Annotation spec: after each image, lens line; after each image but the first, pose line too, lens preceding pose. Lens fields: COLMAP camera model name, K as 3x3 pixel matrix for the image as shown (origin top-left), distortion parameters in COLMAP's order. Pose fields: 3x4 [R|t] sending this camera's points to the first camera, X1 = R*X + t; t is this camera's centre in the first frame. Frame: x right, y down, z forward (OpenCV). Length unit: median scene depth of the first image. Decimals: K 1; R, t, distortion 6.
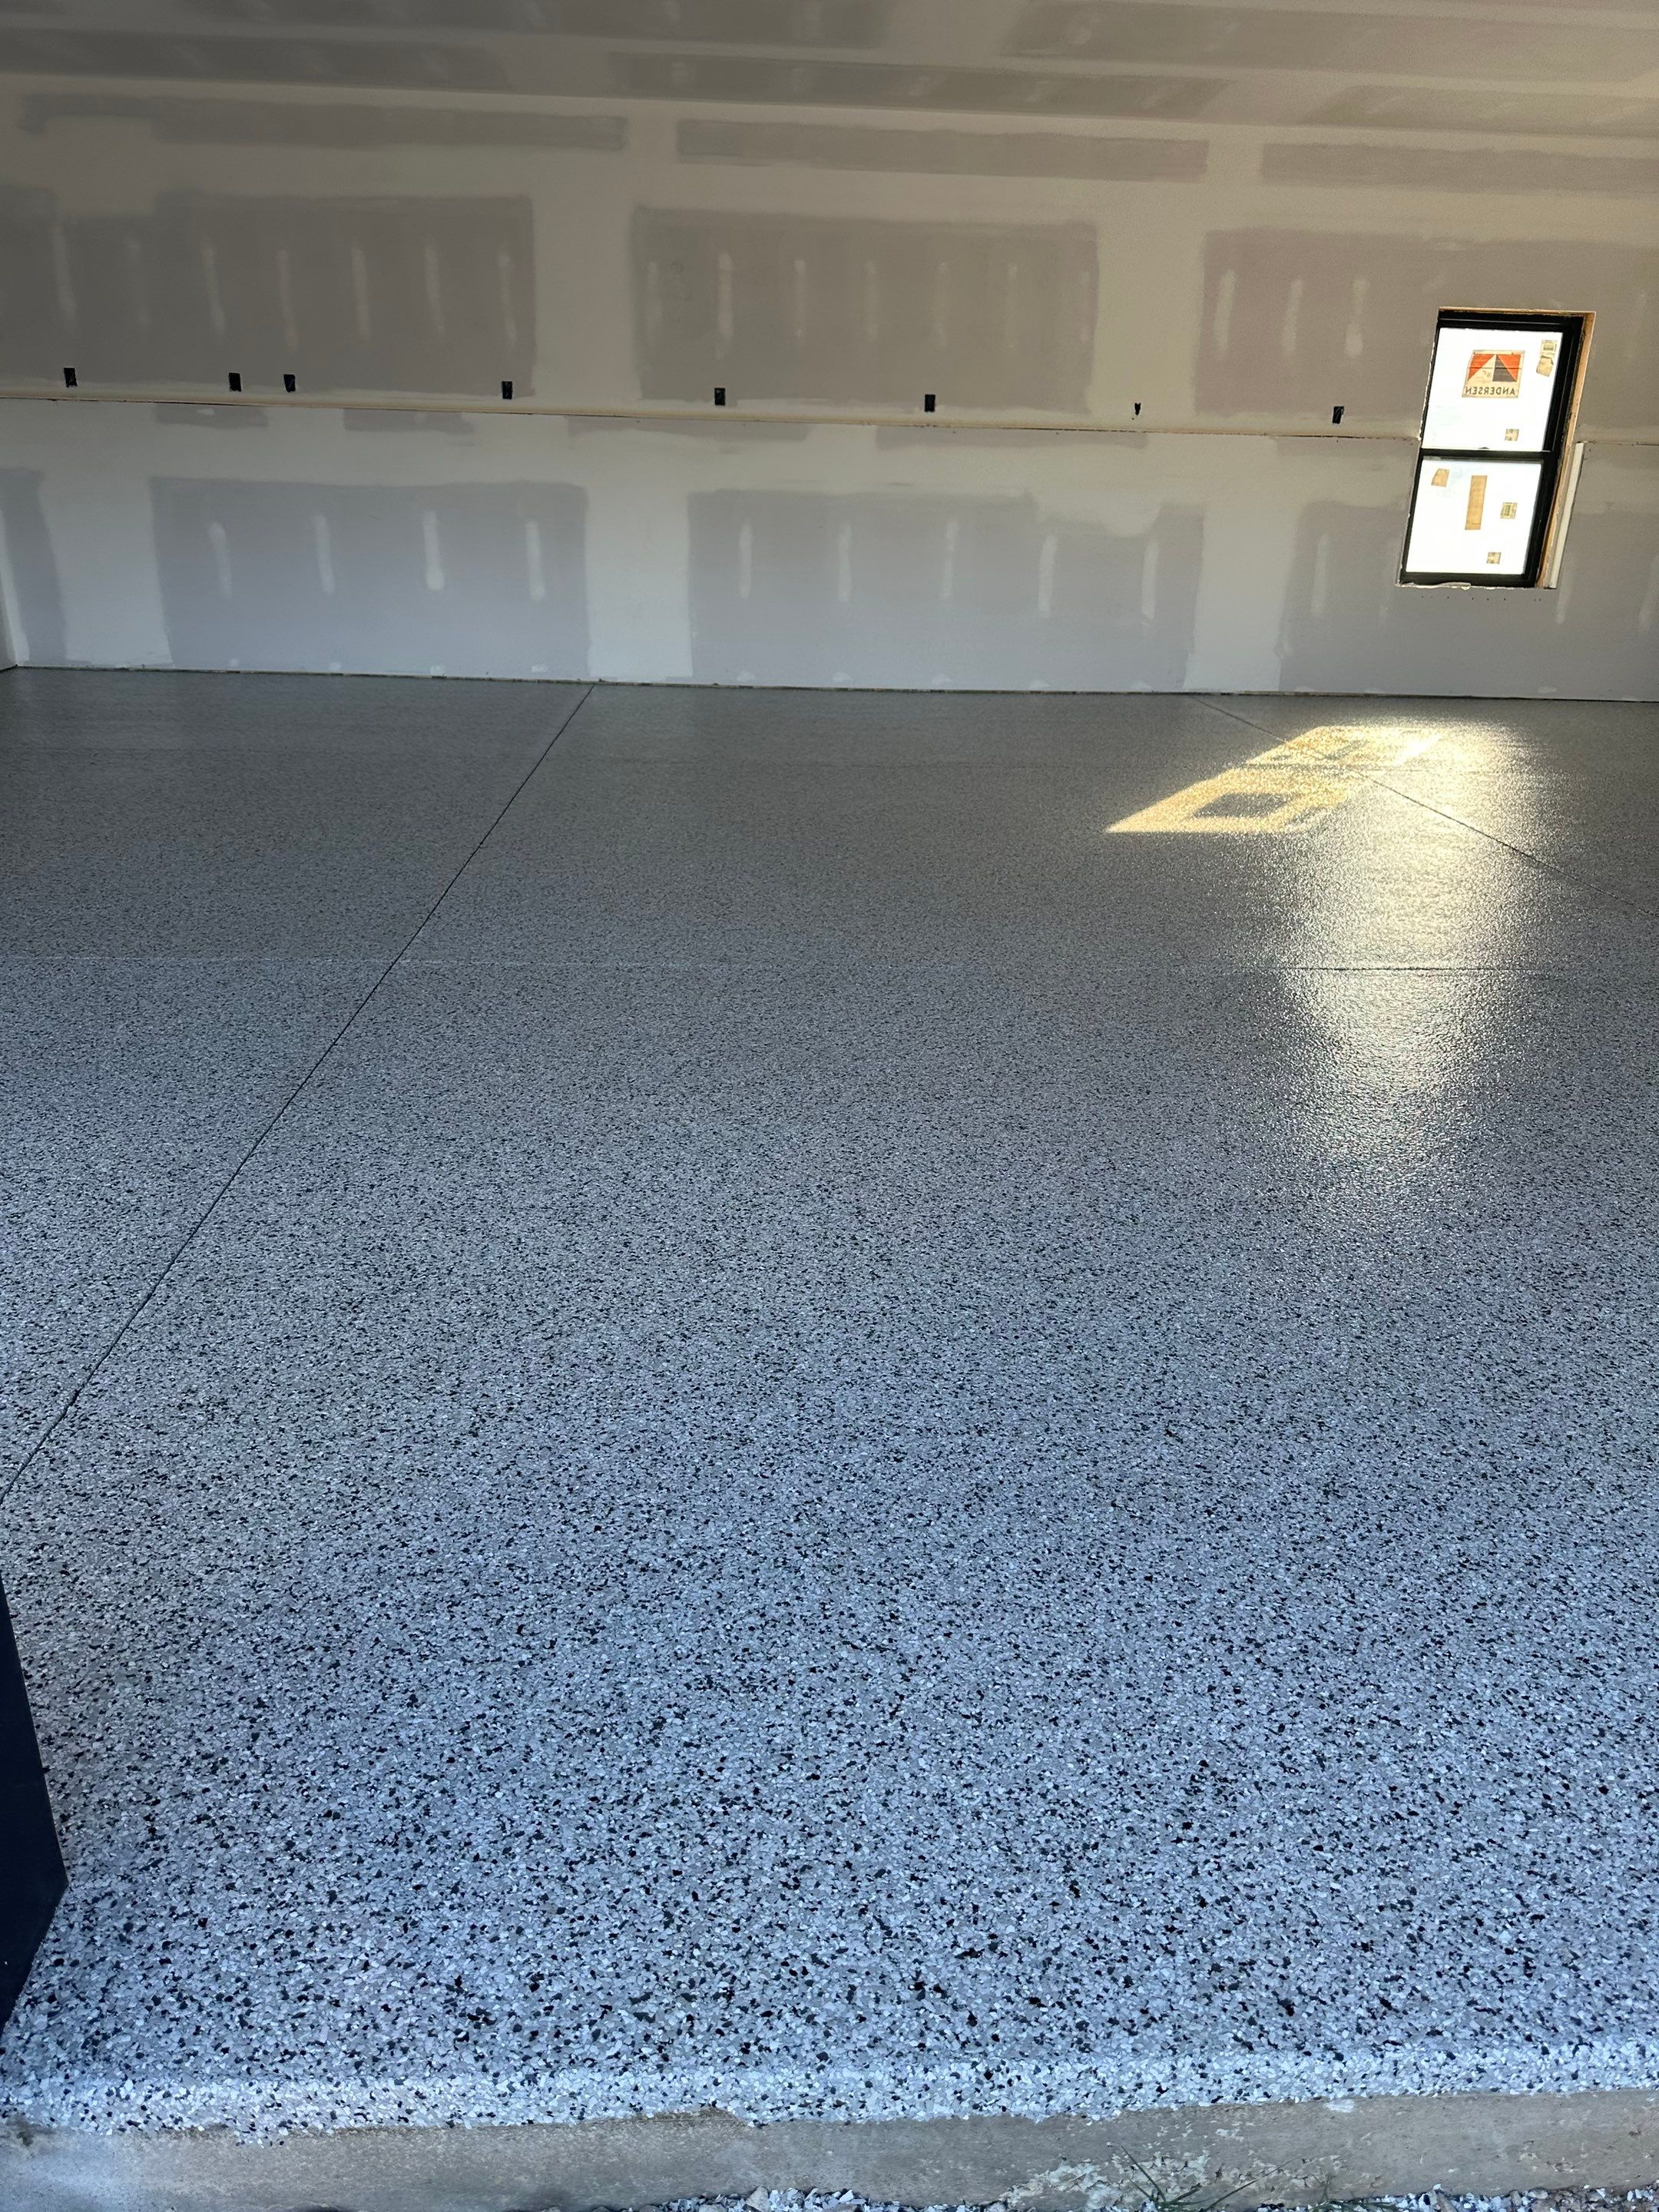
lens RADIAL K [[1557.9, 0, 852.1], [0, 1557.9, 1110.3], [0, 0, 1]] dist [0.021471, -0.027092]
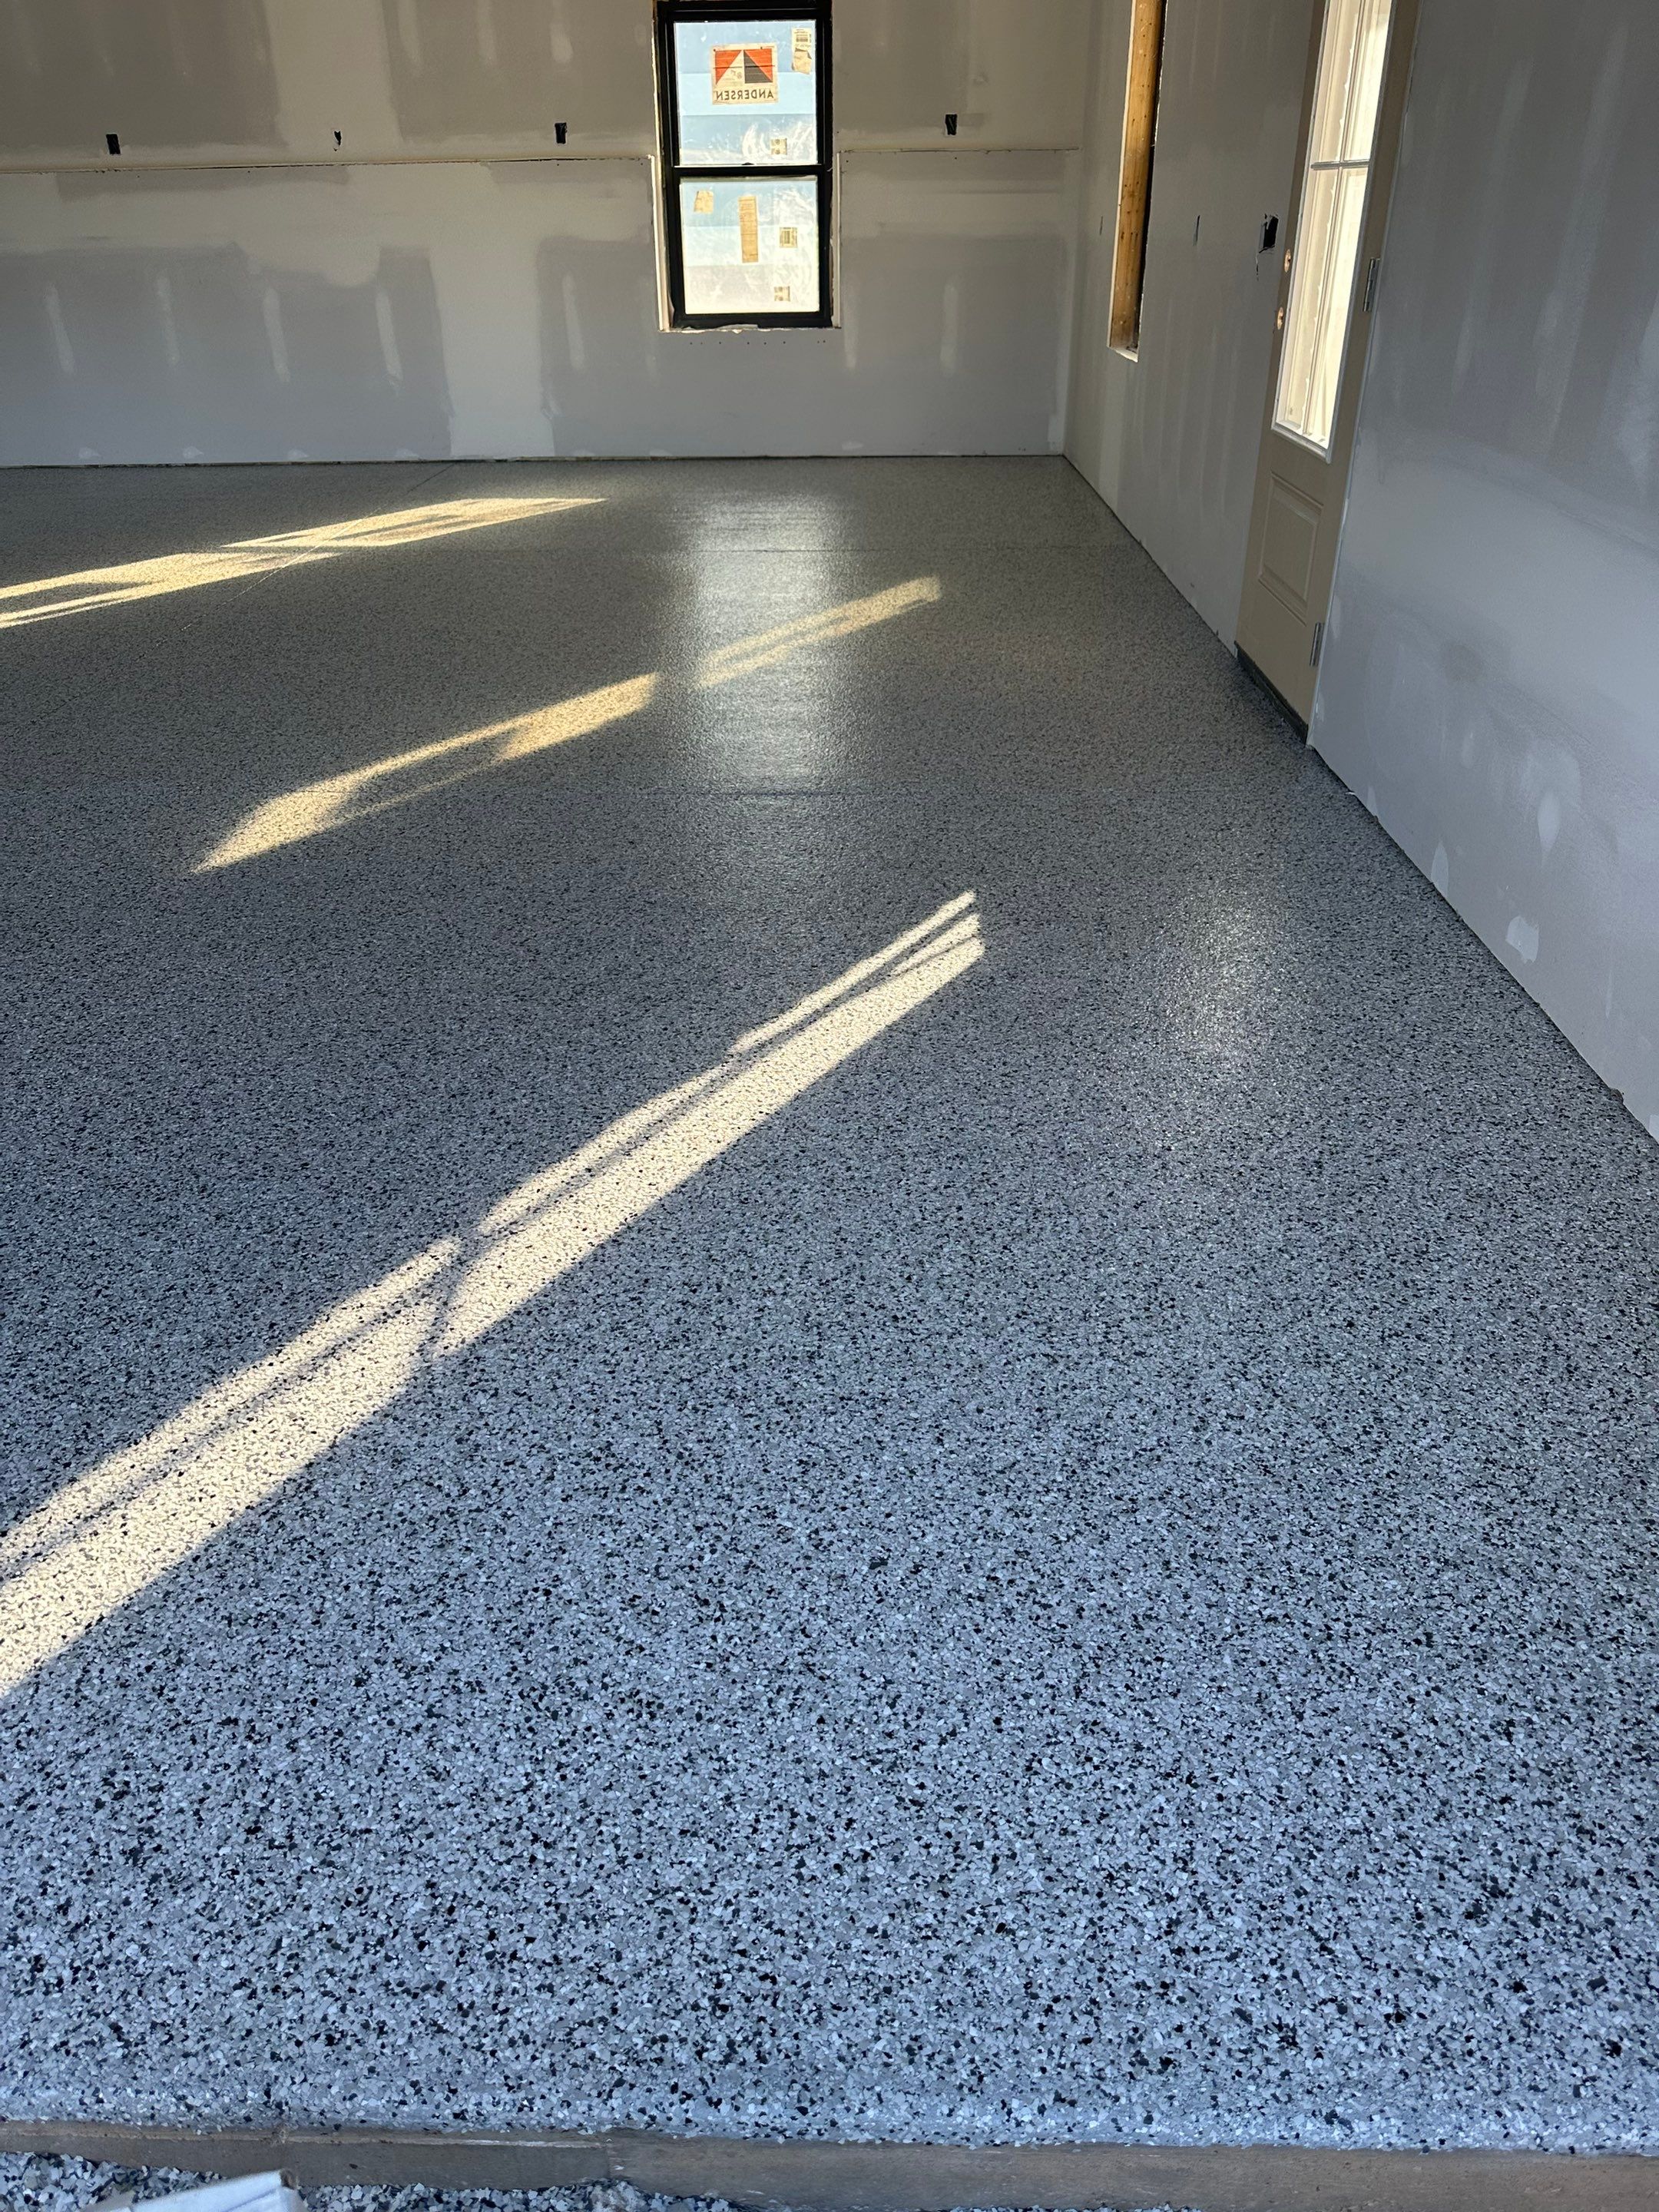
lens RADIAL K [[1525.1, 0, 829.5], [0, 1525.1, 1106.0], [0, 0, 1]] dist [0.029197, -0.034024]
pose [[0.996018, 0.003451, -0.089085, 0.564459], [0.009106, 0.990086, 0.140164, -0.012533], [0.088685, -0.140417, 0.986113, 0.065151]]
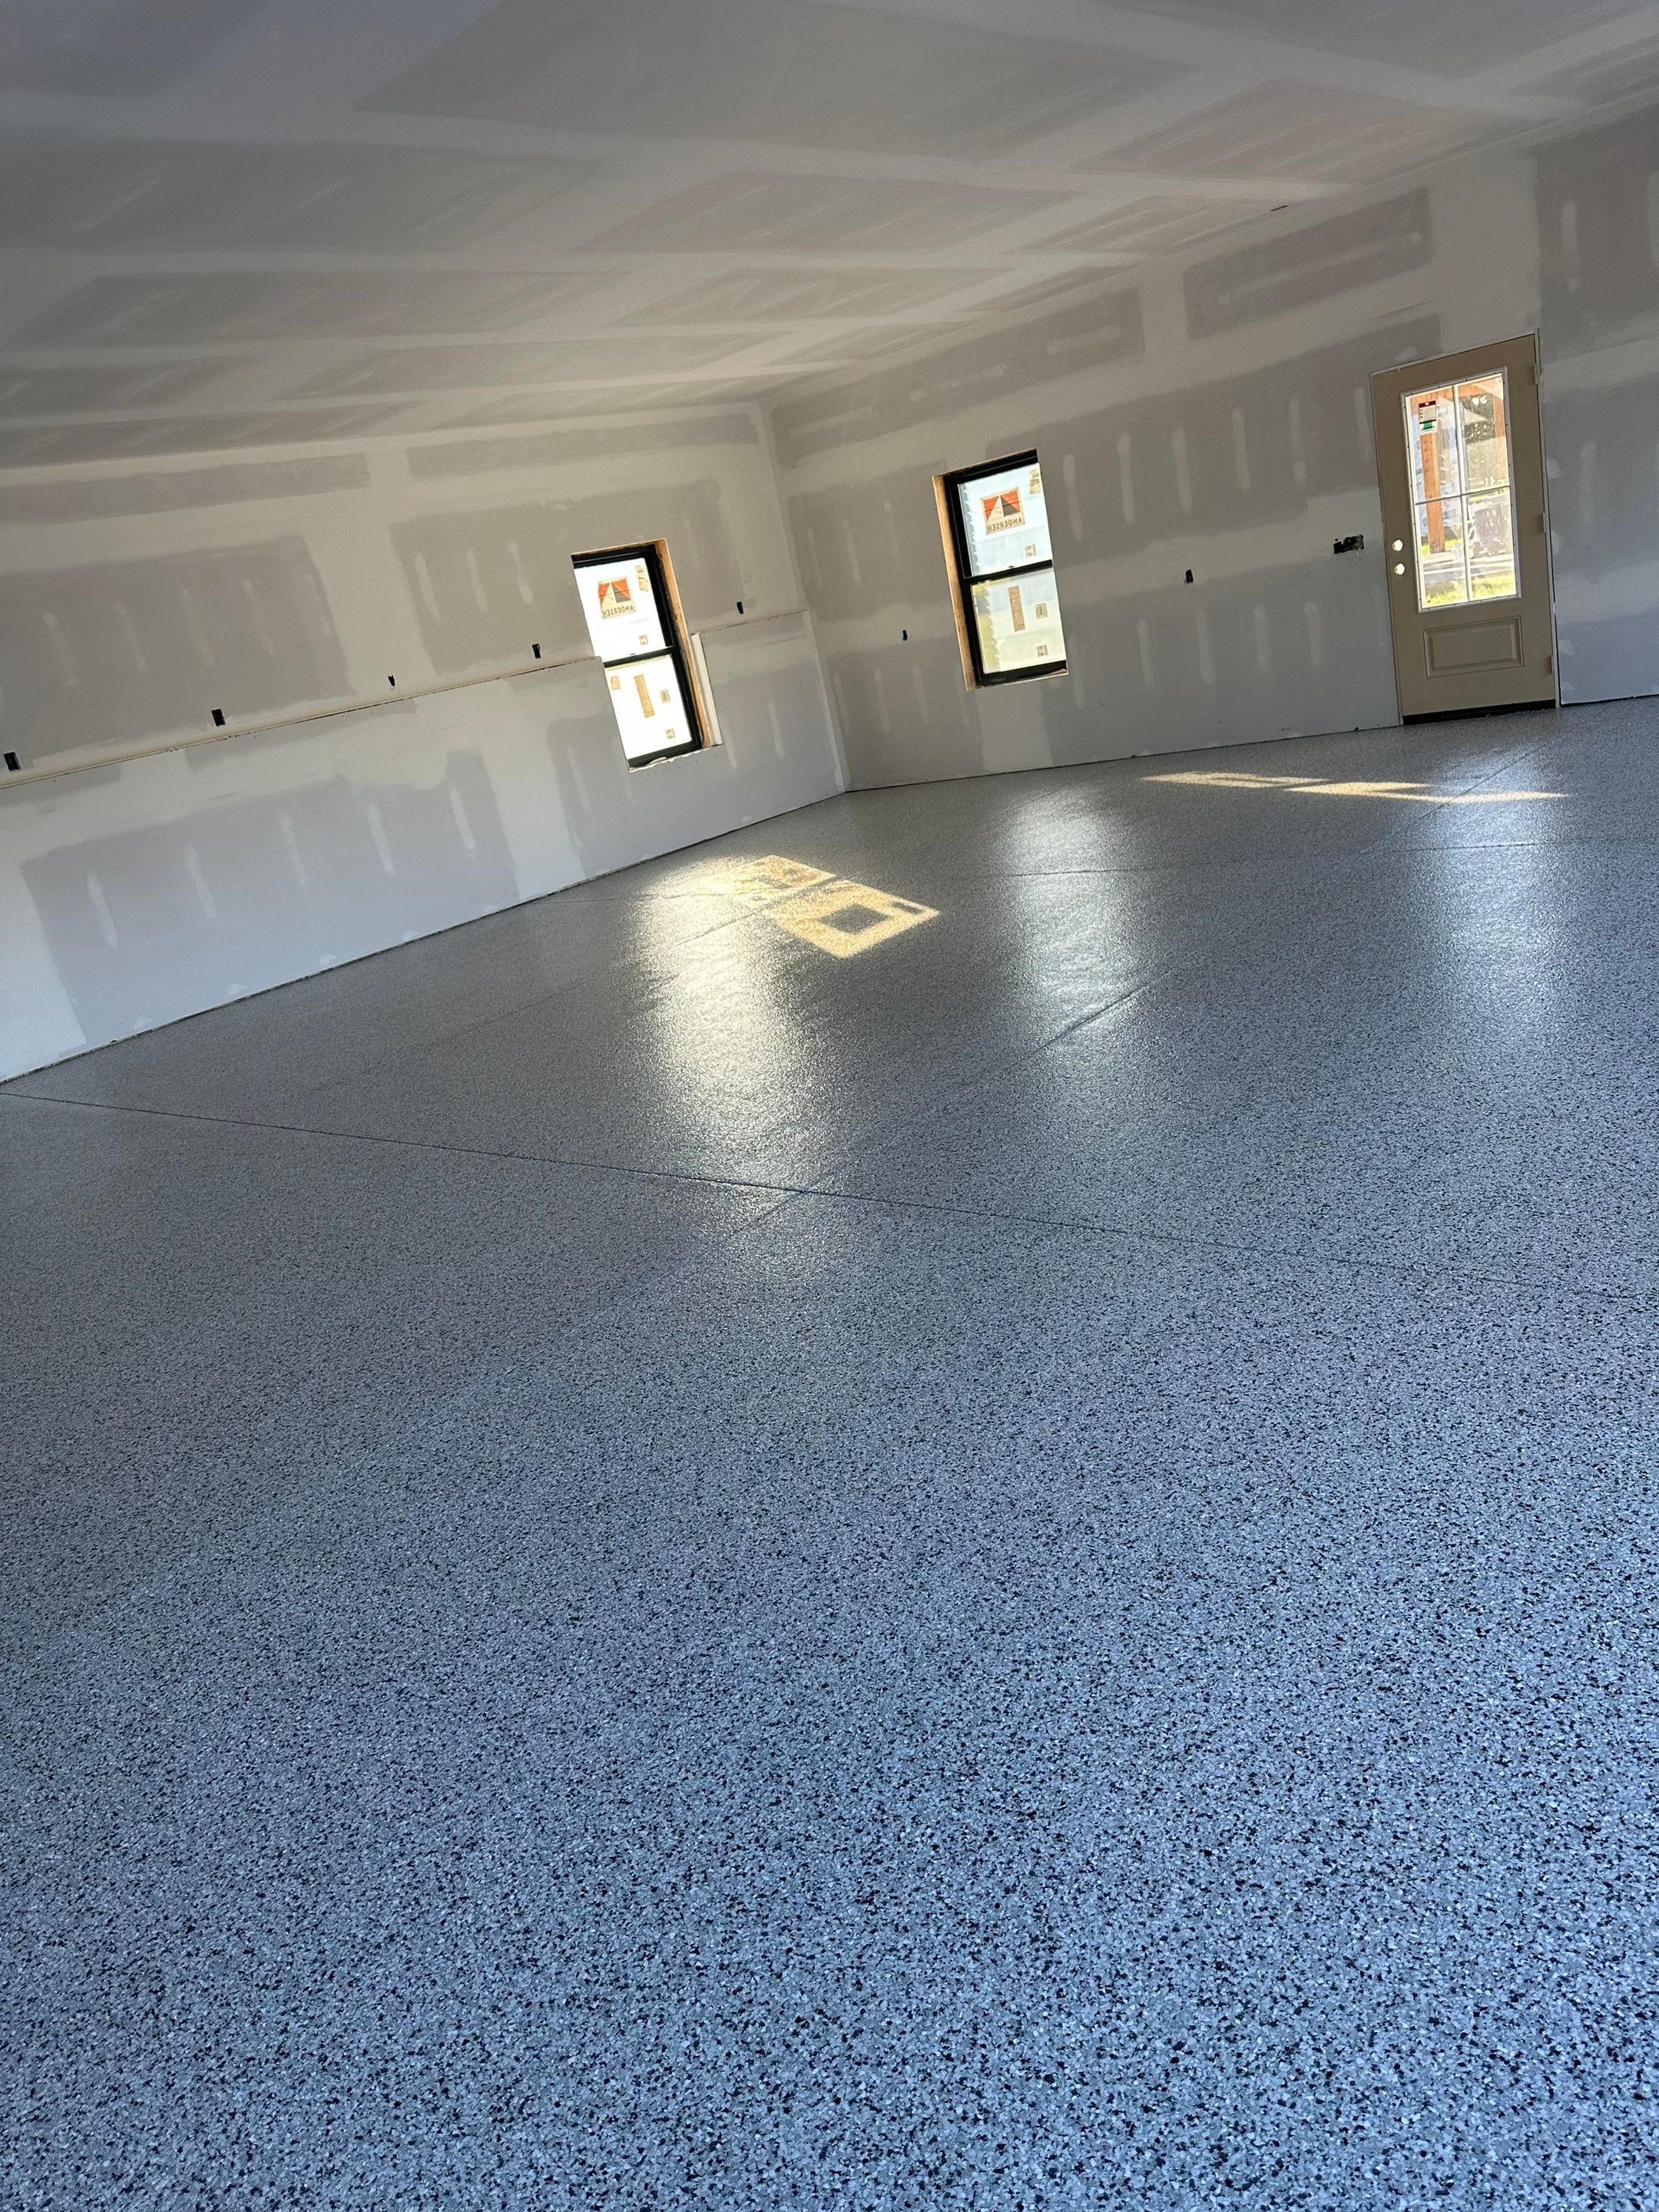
lens RADIAL K [[1525.1, 0, 829.5], [0, 1525.1, 1106.0], [0, 0, 1]] dist [0.029197, -0.034024]
pose [[0.682638, -0.383208, 0.622220, -0.402703], [0.466573, 0.883886, 0.032483, -0.077684], [-0.562419, 0.268137, 0.782169, 0.066395]]
